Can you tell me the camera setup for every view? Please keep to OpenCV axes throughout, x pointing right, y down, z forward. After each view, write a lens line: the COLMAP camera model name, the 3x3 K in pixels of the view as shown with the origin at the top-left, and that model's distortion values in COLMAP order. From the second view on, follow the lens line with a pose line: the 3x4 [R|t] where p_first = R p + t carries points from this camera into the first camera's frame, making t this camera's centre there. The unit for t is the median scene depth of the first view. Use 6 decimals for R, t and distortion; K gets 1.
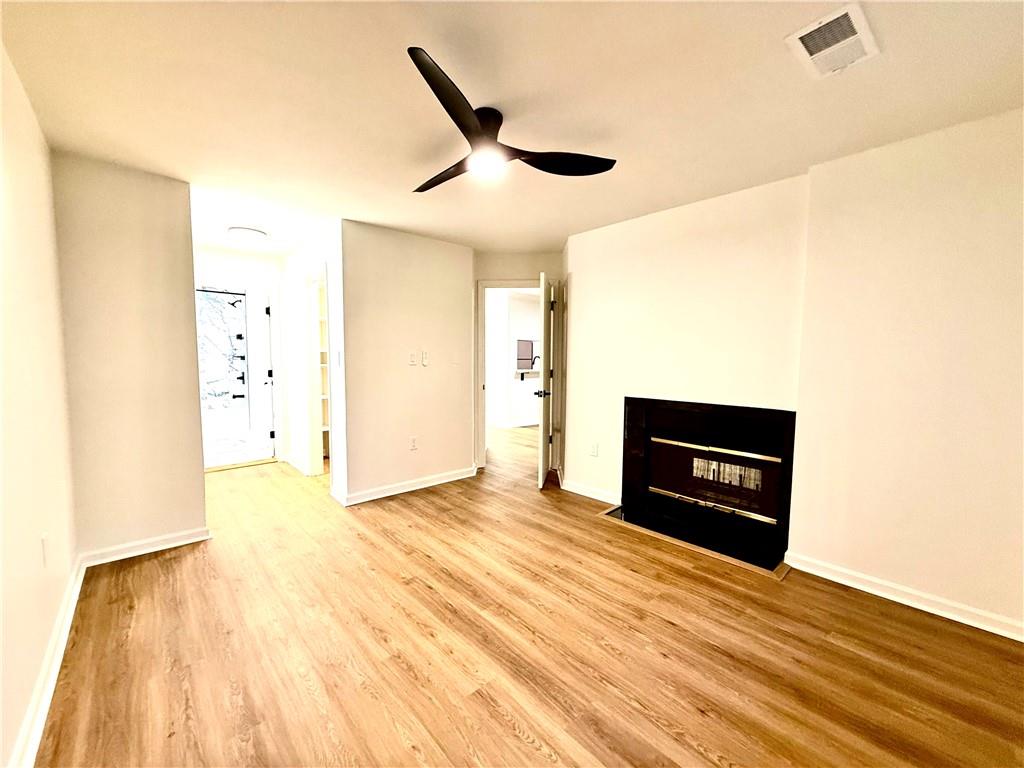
lens RADIAL K [[404.0, 0, 509.7], [0, 404.0, 385.1], [0, 0, 1]] dist [-0.000522, -0.000090]
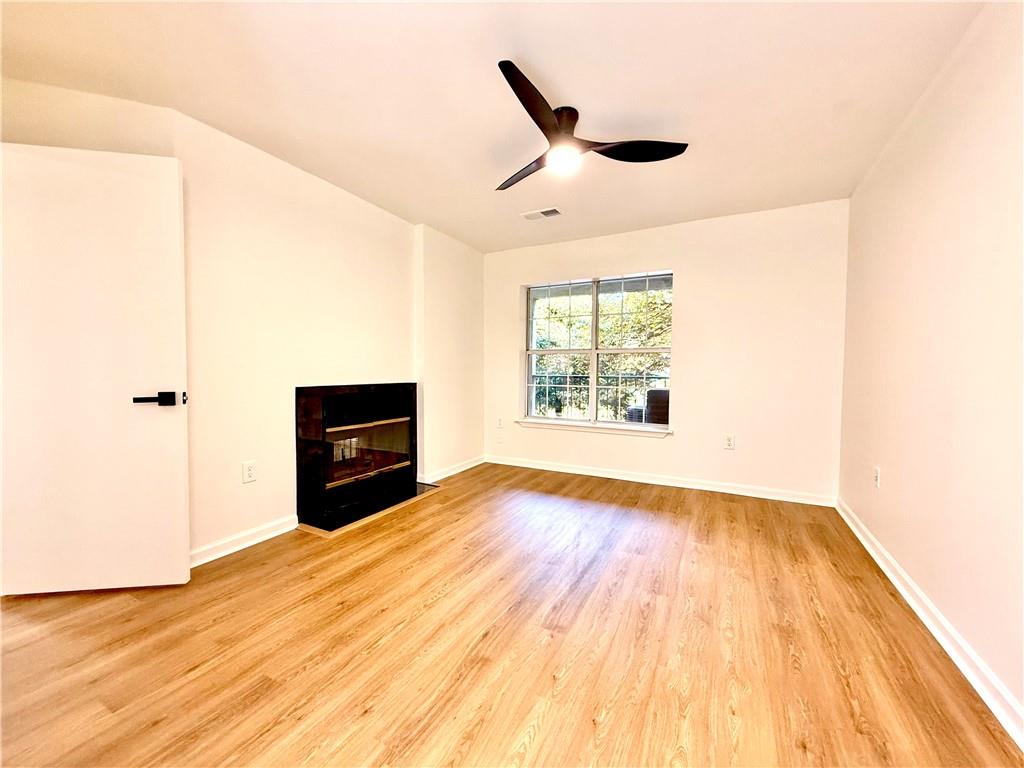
lens RADIAL K [[404.0, 0, 509.7], [0, 404.0, 385.1], [0, 0, 1]] dist [-0.000522, -0.000090]
pose [[-0.336638, -0.046054, 0.940507, -0.755702], [0.056862, 0.995986, 0.069124, -0.008096], [-0.939916, 0.076749, -0.332668, 1.092737]]
